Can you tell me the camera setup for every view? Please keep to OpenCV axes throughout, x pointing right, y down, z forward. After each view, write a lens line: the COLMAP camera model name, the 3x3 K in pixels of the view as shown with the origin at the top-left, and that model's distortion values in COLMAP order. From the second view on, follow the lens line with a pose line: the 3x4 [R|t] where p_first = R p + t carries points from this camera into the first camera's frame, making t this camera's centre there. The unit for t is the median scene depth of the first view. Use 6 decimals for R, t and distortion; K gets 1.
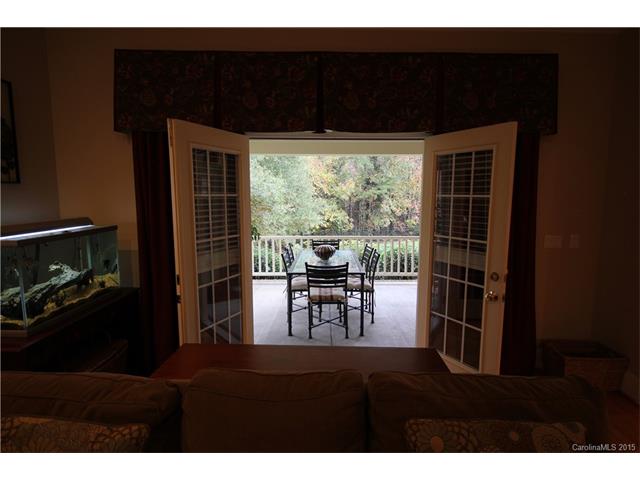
lens RADIAL K [[351.1, 0, 321.0], [0, 351.1, 237.3], [0, 0, 1]] dist [0.000543, -0.000813]
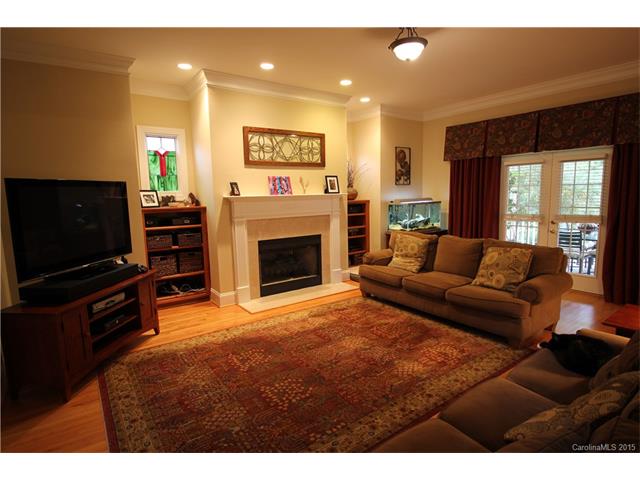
lens RADIAL K [[351.1, 0, 321.0], [0, 351.1, 237.3], [0, 0, 1]] dist [0.000543, -0.000813]
pose [[0.580992, 0.080534, -0.809915, 0.897189], [-0.072423, 0.996261, 0.047110, 0.153589], [0.810681, 0.031286, 0.584652, -1.045942]]
